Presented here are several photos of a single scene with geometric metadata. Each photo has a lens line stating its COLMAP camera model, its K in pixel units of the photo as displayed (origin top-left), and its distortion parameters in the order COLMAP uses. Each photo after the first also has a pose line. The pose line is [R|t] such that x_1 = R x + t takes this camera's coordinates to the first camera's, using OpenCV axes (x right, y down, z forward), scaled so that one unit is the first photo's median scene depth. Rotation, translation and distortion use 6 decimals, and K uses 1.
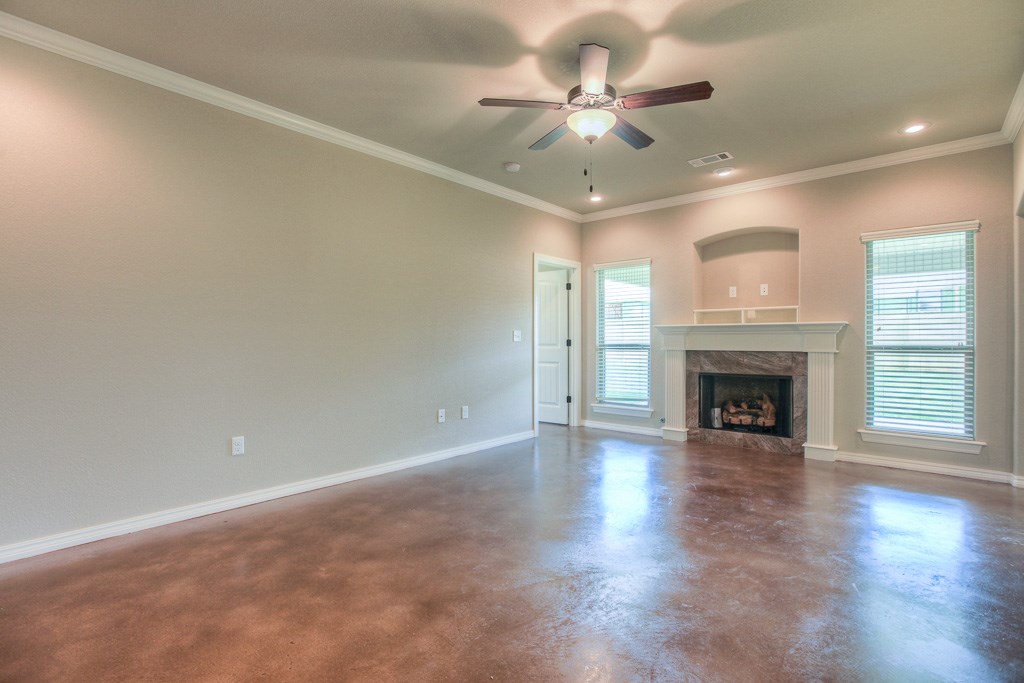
lens RADIAL K [[470.2, 0, 503.7], [0, 470.2, 342.7], [0, 0, 1]] dist [-0.031279, 0.005747]
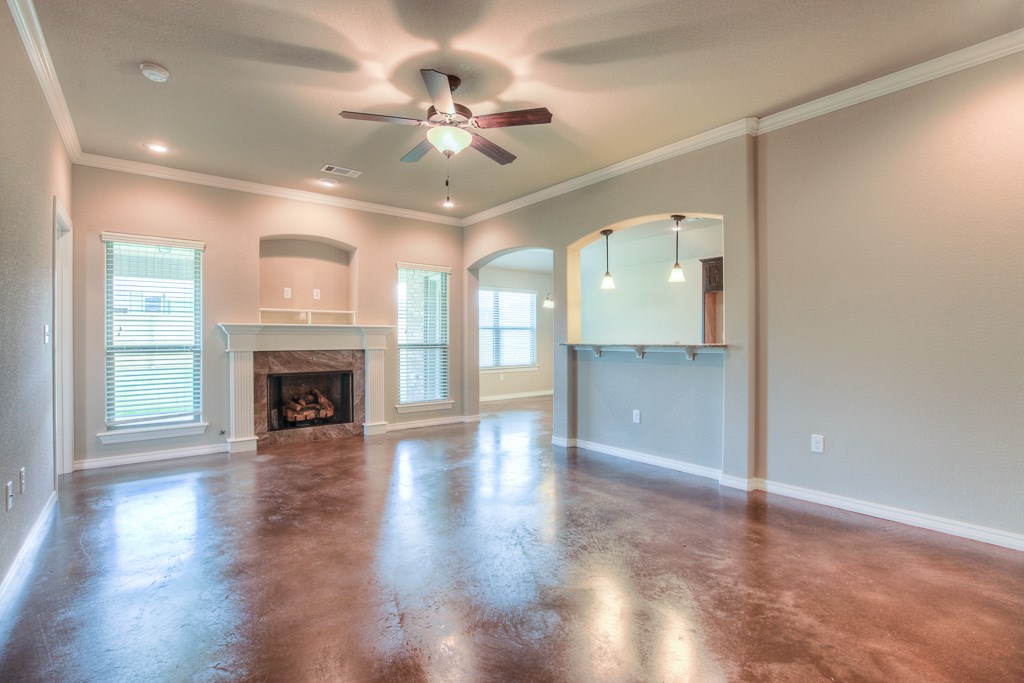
lens RADIAL K [[470.2, 0, 510.3], [0, 470.2, 342.6], [0, 0, 1]] dist [-0.031279, 0.005747]
pose [[0.187639, -0.004172, 0.982229, -0.442761], [0.010097, 0.999946, 0.002319, 0.002285], [-0.982186, 0.009482, 0.187671, 0.344831]]
